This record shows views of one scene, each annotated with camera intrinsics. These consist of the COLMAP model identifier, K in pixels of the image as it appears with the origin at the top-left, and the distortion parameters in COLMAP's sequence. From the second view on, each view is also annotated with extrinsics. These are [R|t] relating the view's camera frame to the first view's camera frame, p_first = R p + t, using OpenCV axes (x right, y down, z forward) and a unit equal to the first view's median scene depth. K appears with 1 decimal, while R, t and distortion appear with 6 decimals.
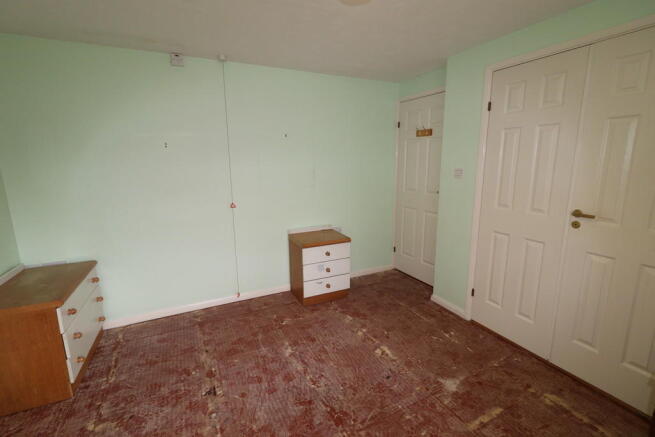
lens RADIAL K [[303.6, 0, 327.5], [0, 303.6, 218.5], [0, 0, 1]] dist [0.000188, -0.000077]
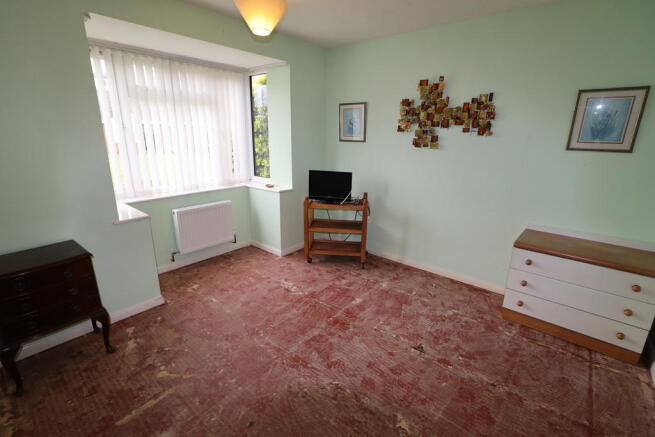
lens RADIAL K [[303.6, 0, 327.5], [0, 303.6, 218.5], [0, 0, 1]] dist [0.000188, -0.000077]
pose [[-0.918653, 0.105729, -0.380655, 0.266999], [-0.082382, 0.891074, 0.446318, -0.280505], [0.386381, 0.441371, -0.809878, 1.500390]]
